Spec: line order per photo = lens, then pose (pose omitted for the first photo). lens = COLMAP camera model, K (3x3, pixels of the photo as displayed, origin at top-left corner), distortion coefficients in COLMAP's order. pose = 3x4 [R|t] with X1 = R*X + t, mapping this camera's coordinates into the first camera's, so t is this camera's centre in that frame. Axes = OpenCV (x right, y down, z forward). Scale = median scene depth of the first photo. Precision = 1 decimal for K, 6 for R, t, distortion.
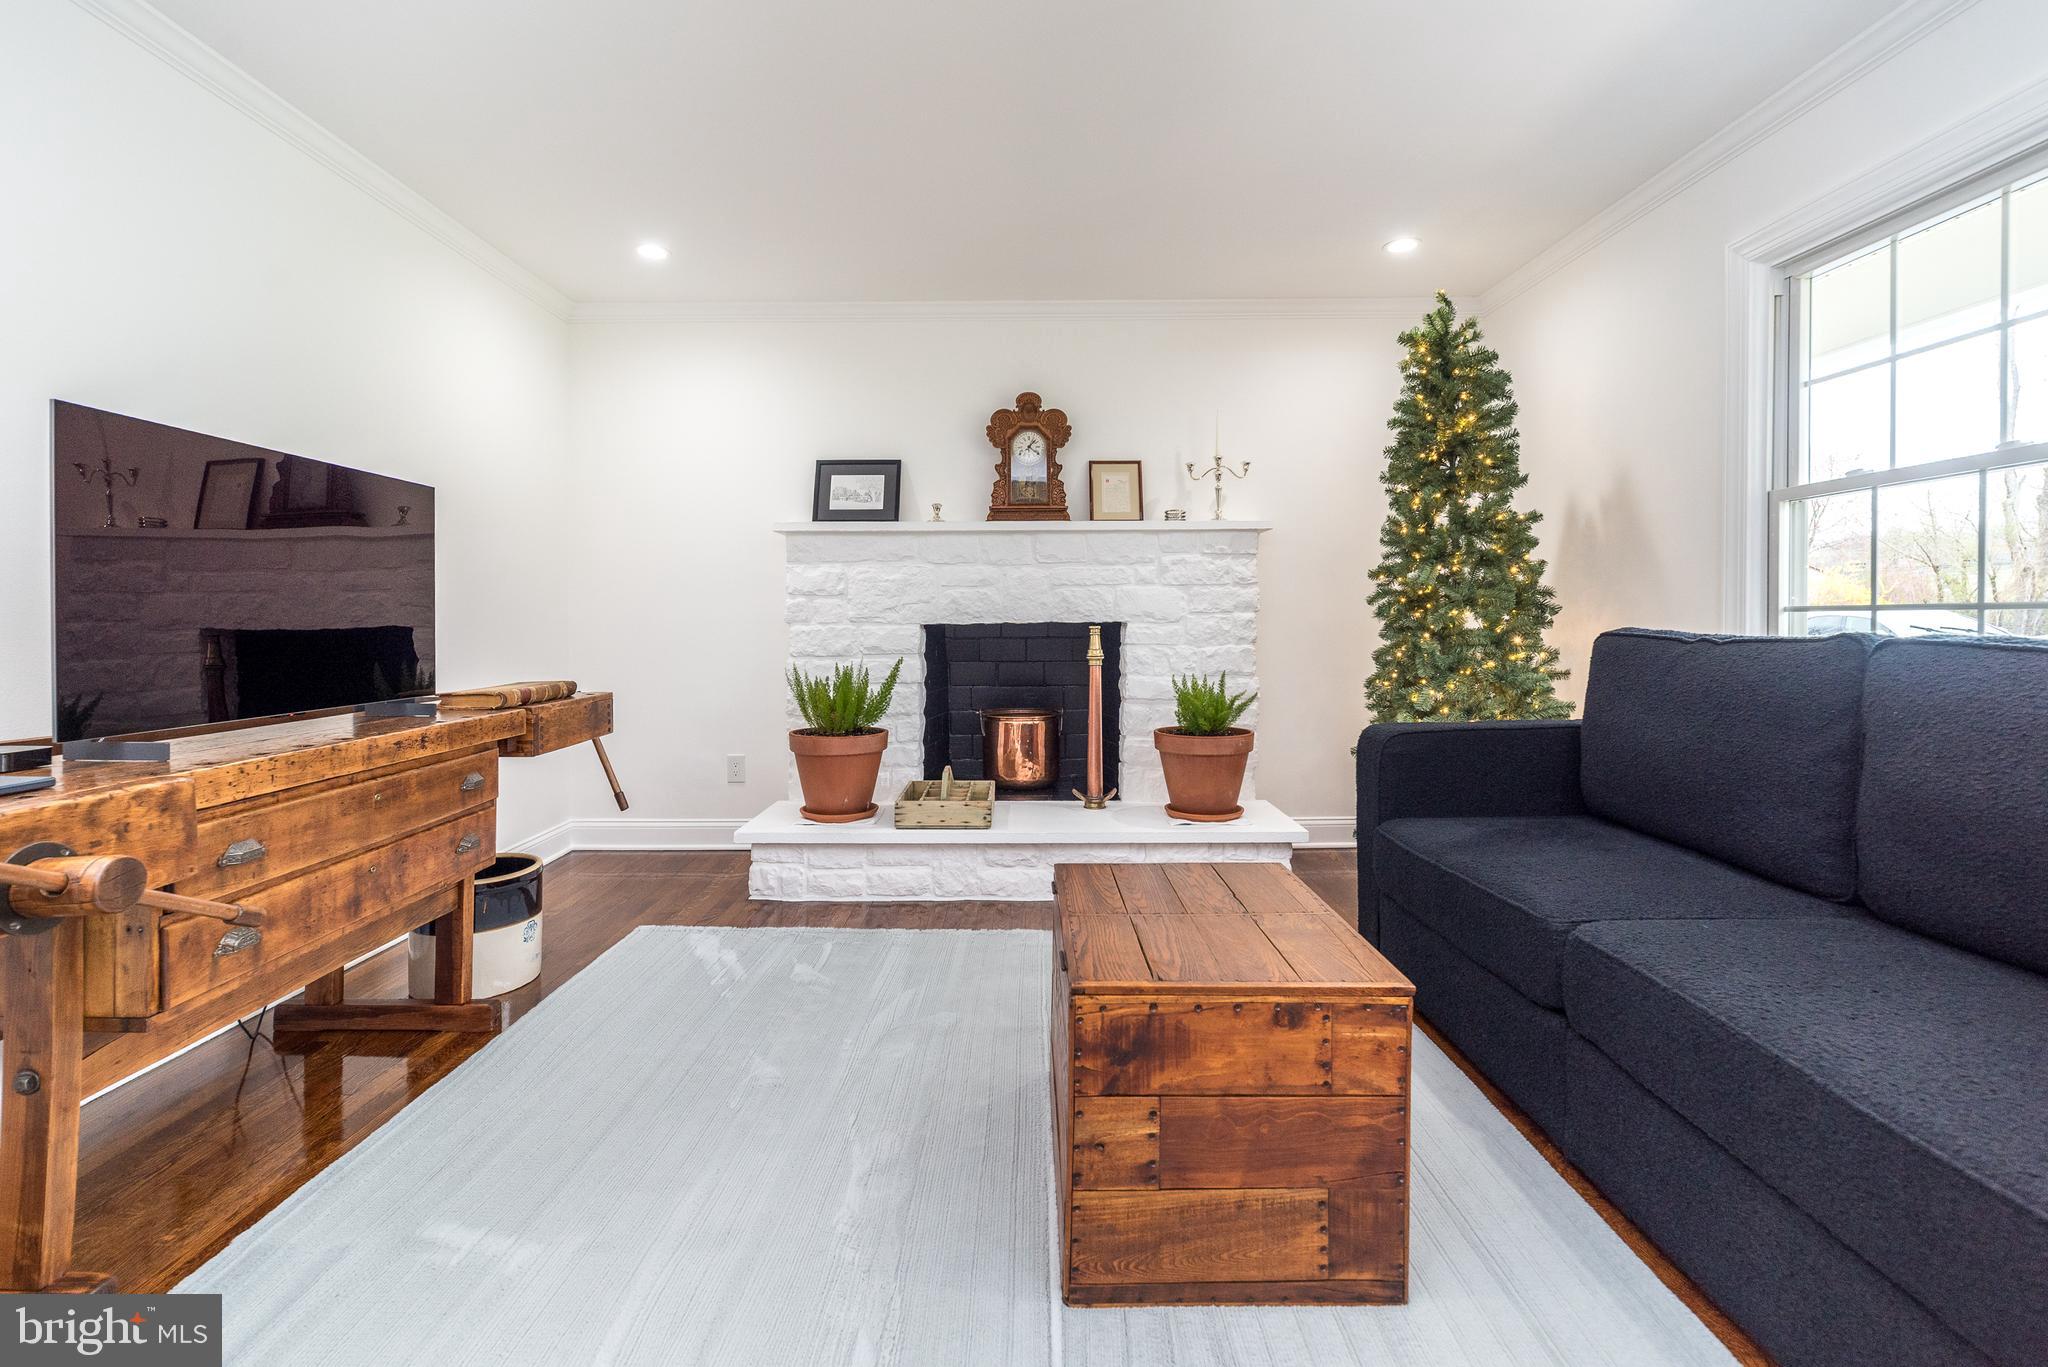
lens RADIAL K [[917.9, 0, 1015.6], [0, 917.9, 609.4], [0, 0, 1]] dist [0.005702, 0.000187]
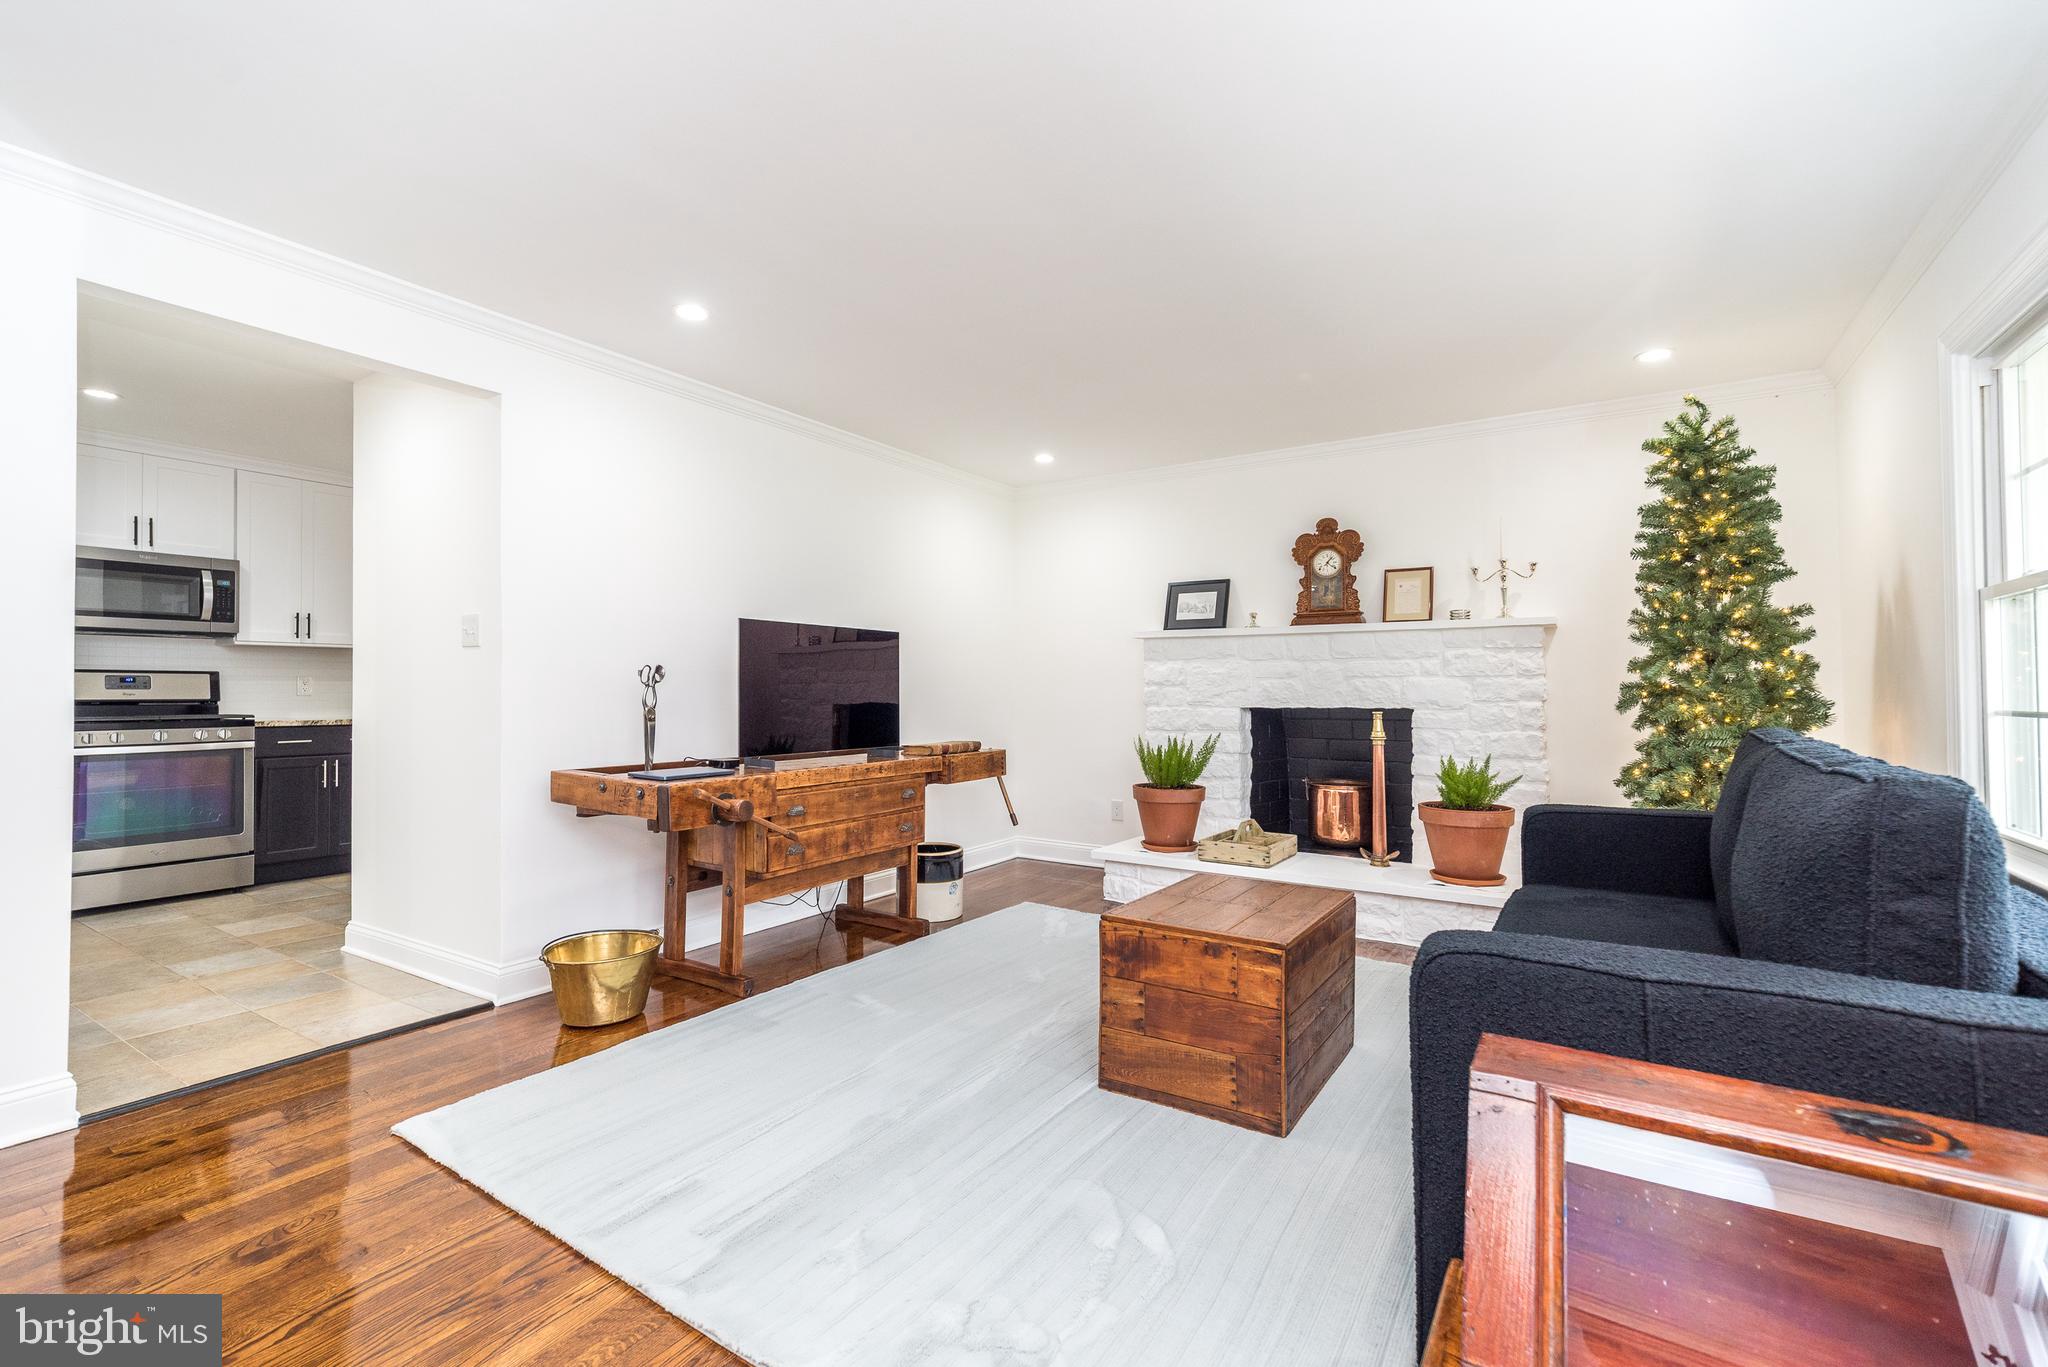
lens RADIAL K [[891.3, 0, 1019.3], [0, 891.3, 661.0], [0, 0, 1]] dist [0.001538, 0.000037]
pose [[0.838620, -0.012480, -0.544574, 0.375399], [0.000706, 0.999762, -0.021824, -0.025943], [0.544716, 0.017917, 0.838429, -0.250607]]
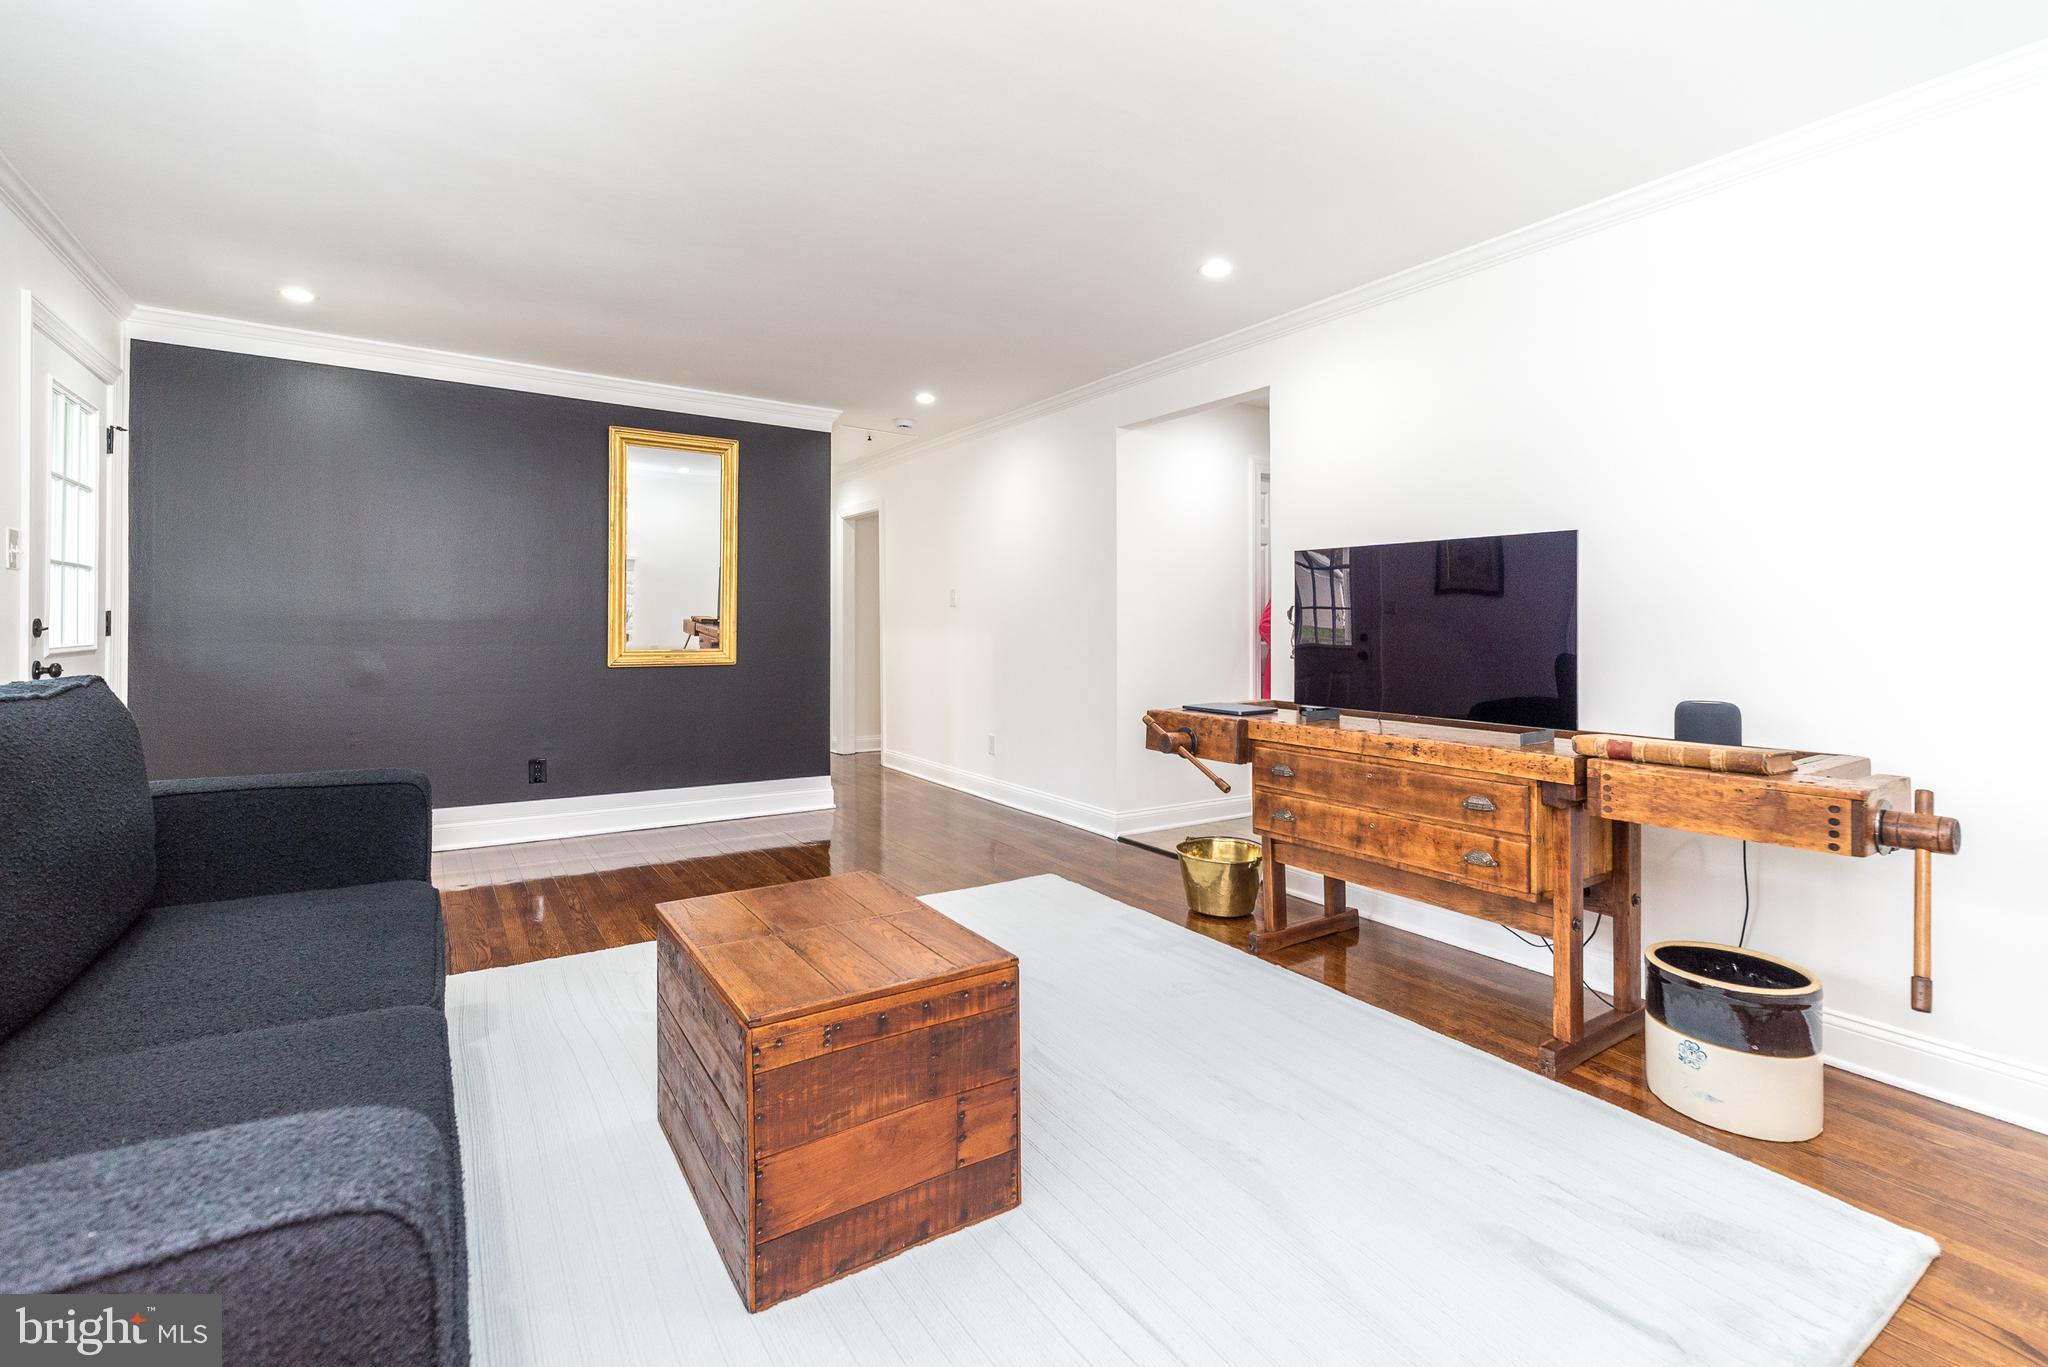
lens RADIAL K [[917.9, 0, 1015.6], [0, 917.9, 609.4], [0, 0, 1]] dist [0.005702, 0.000187]
pose [[-0.836445, -0.014786, -0.547851, 0.323501], [-0.002026, 0.999713, -0.023888, -0.013027], [0.548047, -0.018872, -0.836235, 1.069213]]
